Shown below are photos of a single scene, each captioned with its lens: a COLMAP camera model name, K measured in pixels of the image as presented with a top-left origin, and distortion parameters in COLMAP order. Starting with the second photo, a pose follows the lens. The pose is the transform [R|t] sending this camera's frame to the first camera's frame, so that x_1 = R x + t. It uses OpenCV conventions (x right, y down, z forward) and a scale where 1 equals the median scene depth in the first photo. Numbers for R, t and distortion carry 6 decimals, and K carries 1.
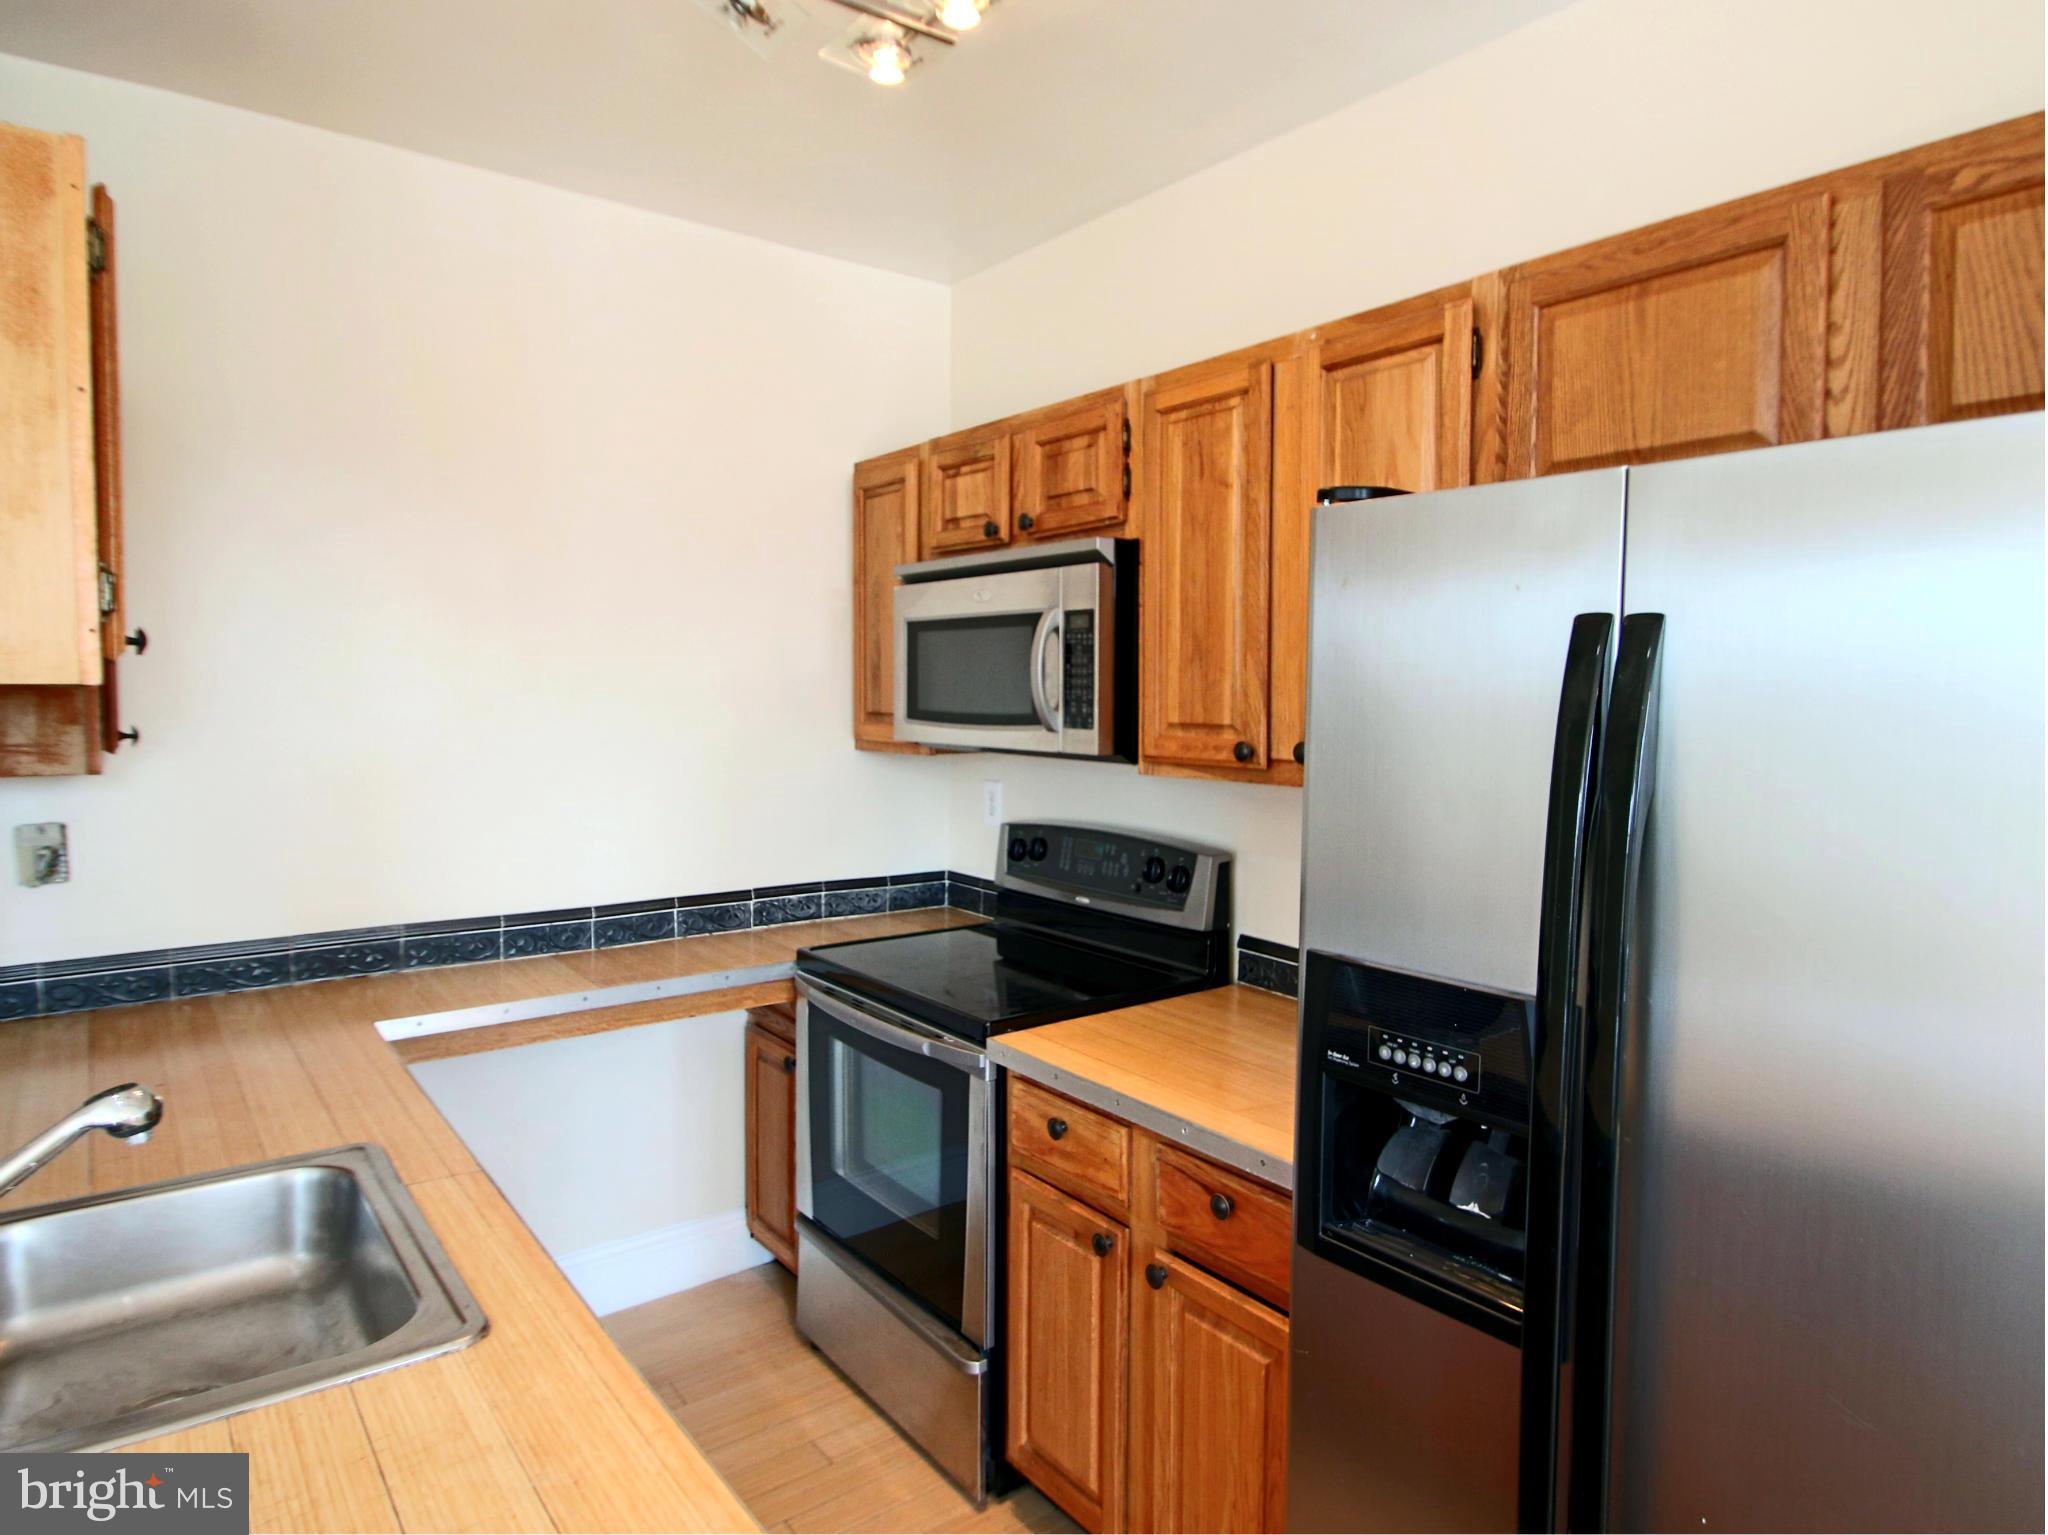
lens RADIAL K [[1211.1, 0, 1071.0], [0, 1211.1, 768.3], [0, 0, 1]] dist [-0.004221, -0.000498]
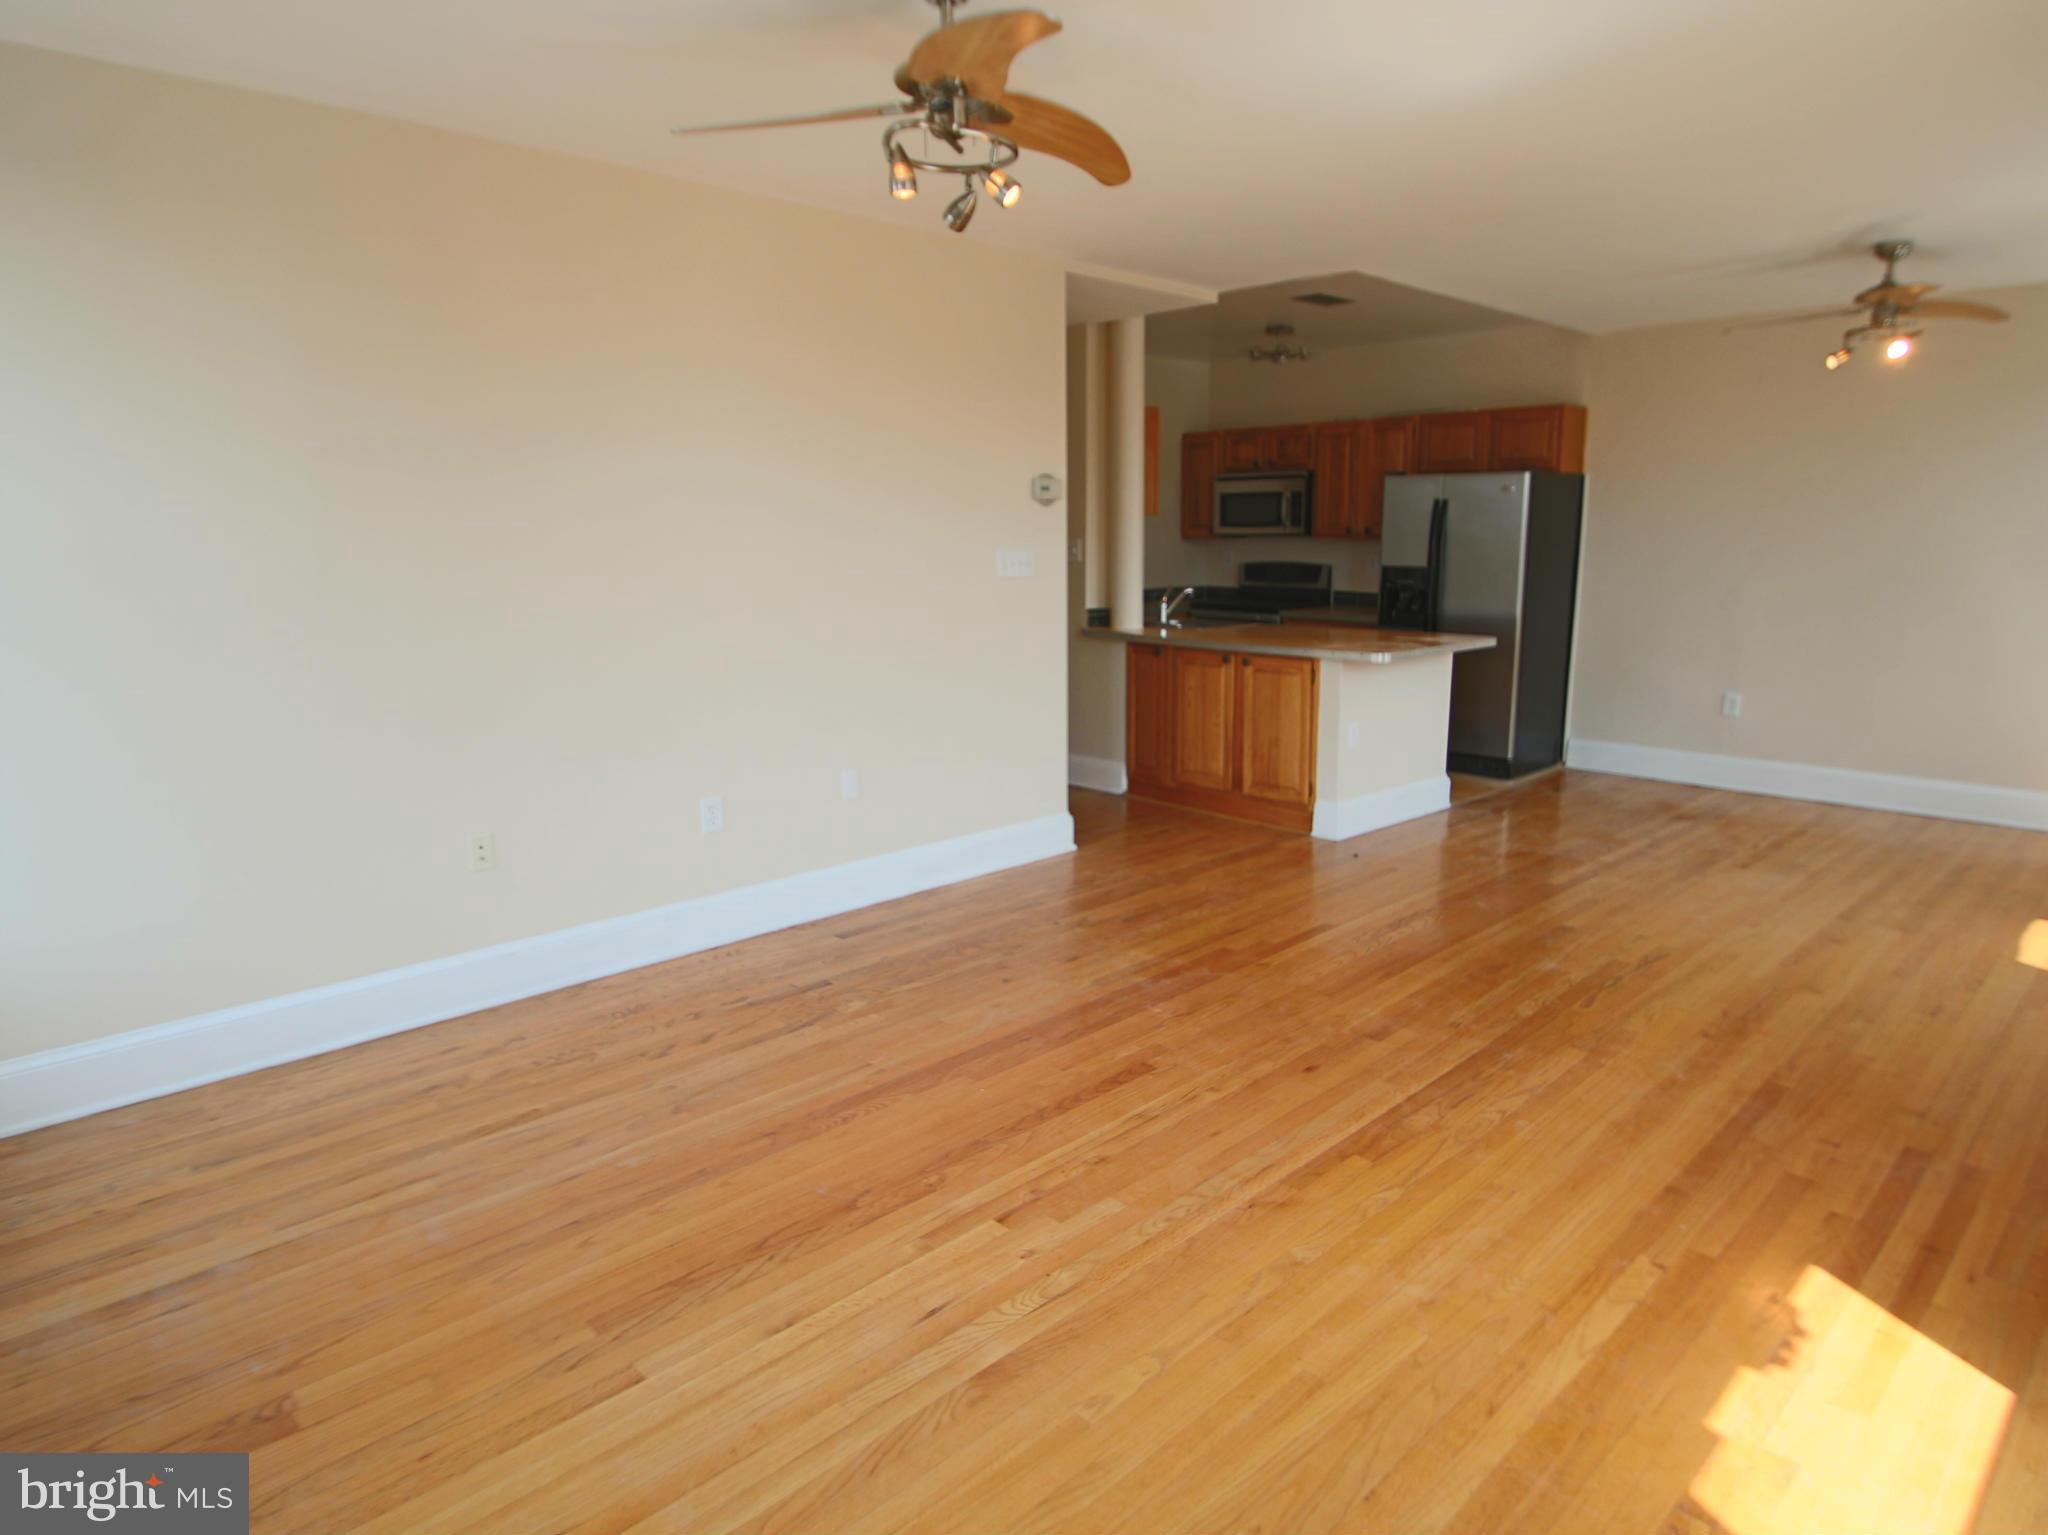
lens RADIAL K [[1211.1, 0, 1071.0], [0, 1211.1, 768.3], [0, 0, 1]] dist [-0.004221, -0.000498]
pose [[0.993757, -0.036521, 0.105420, -1.066235], [0.021991, 0.990487, 0.135835, 0.173944], [-0.109378, -0.132669, 0.985107, -2.537005]]
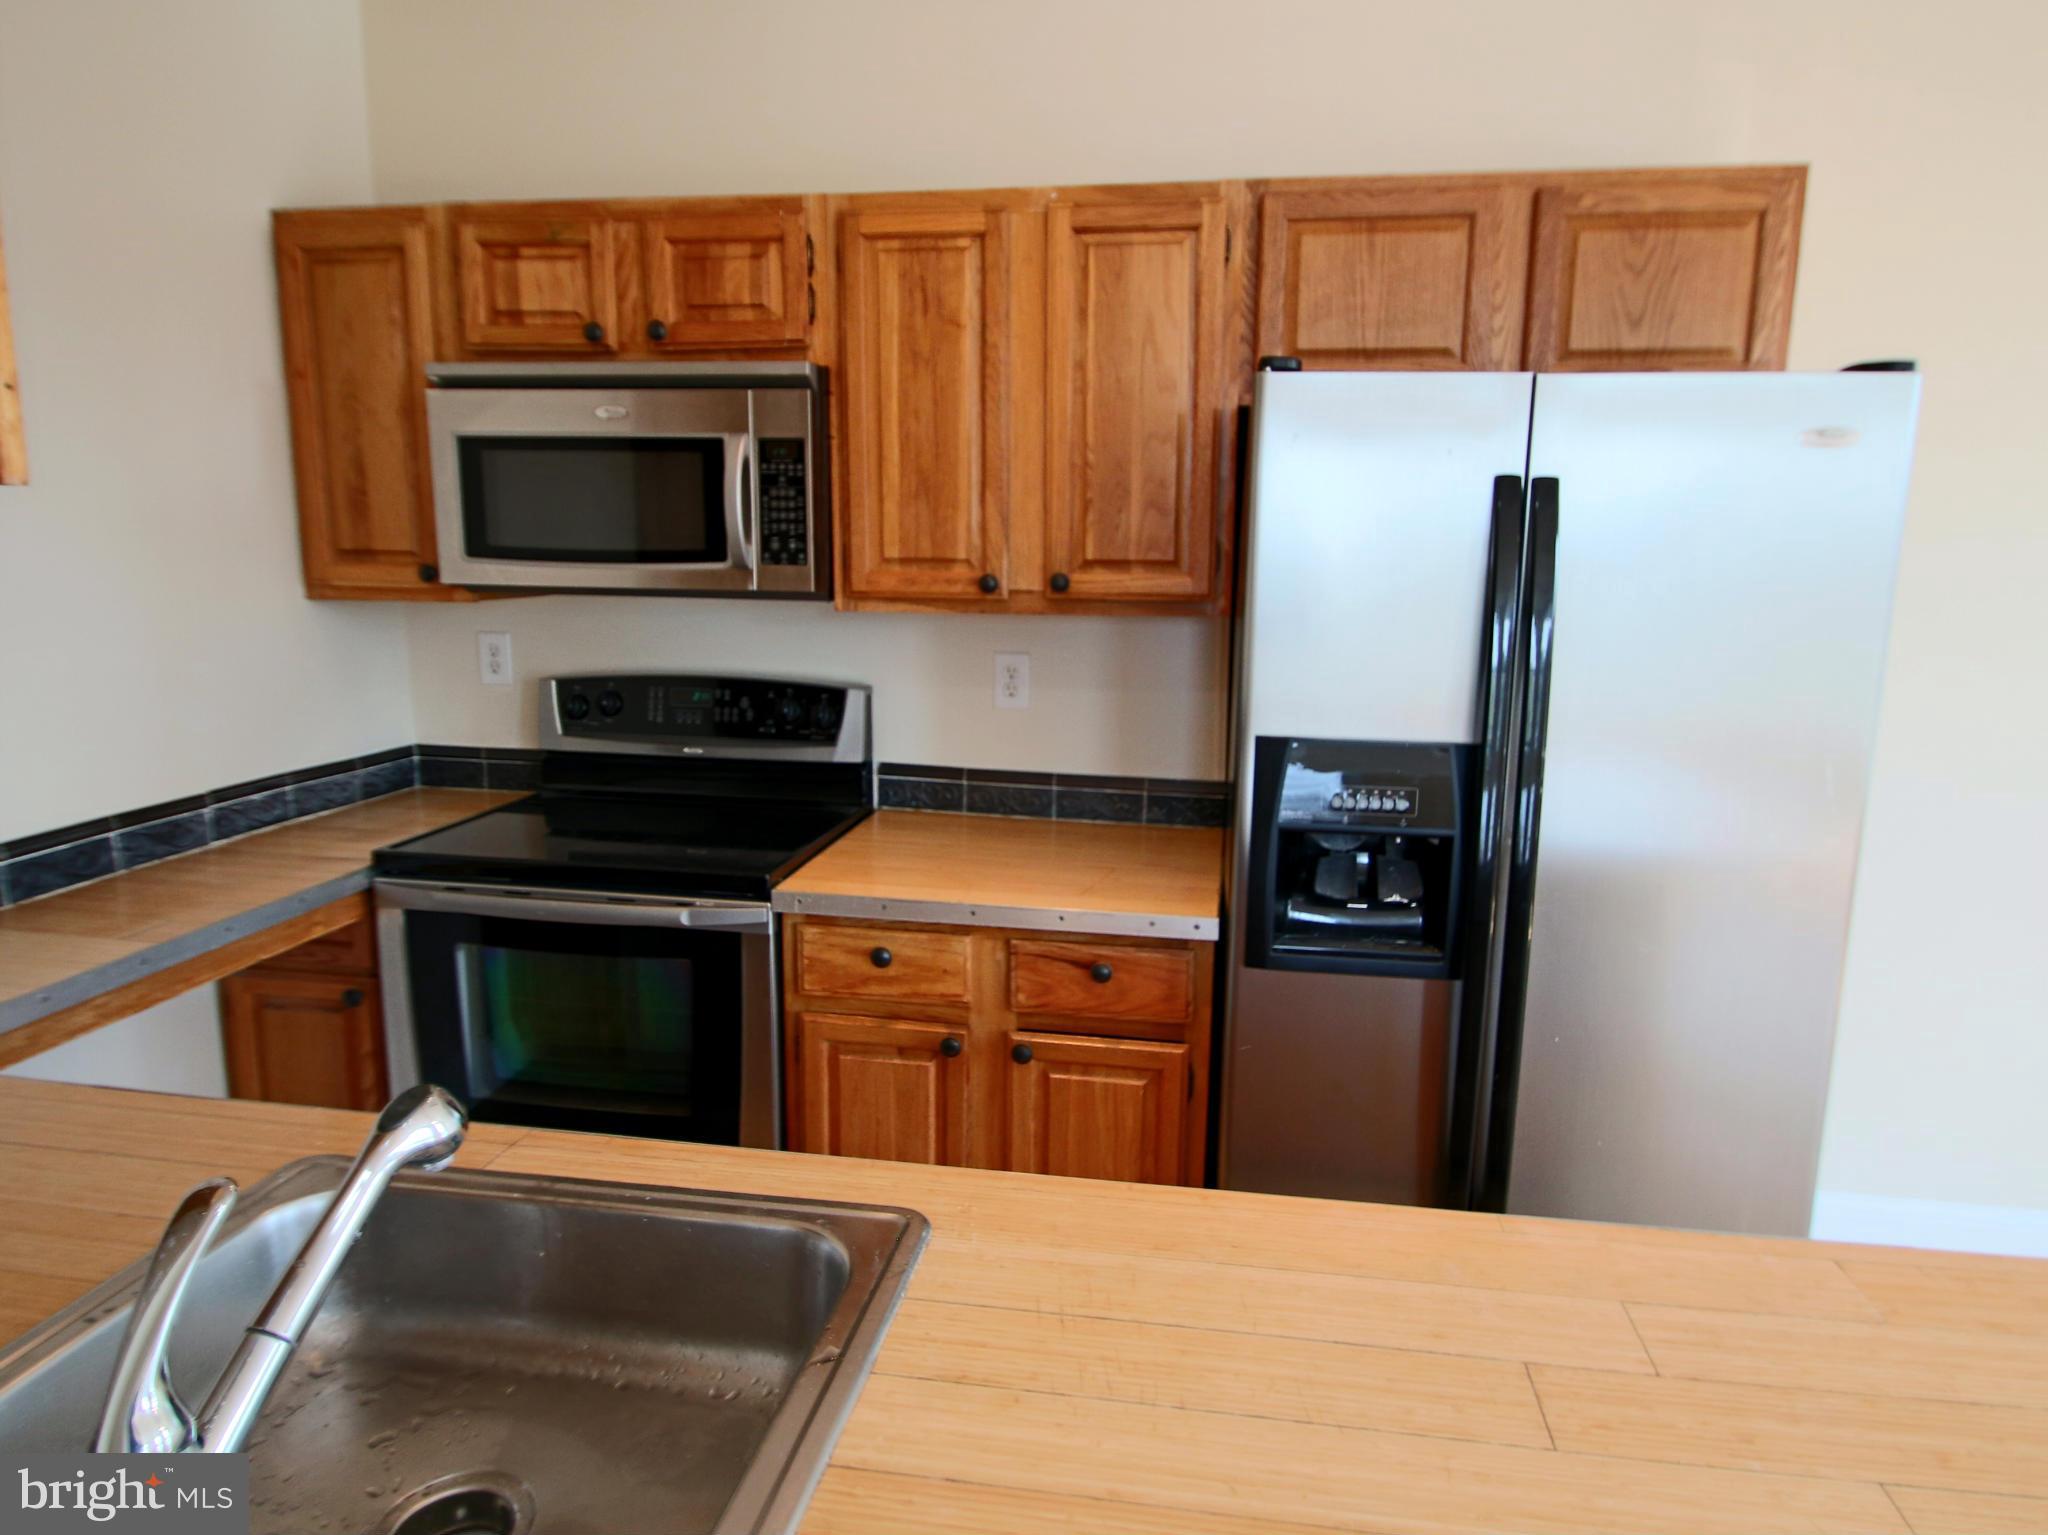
lens RADIAL K [[1211.1, 0, 1071.0], [0, 1211.1, 768.3], [0, 0, 1]] dist [-0.004221, -0.000498]
pose [[0.726278, -0.122672, 0.676366, -0.518267], [0.035019, 0.989273, 0.141821, -0.001497], [-0.686508, -0.079315, 0.722783, 0.143210]]
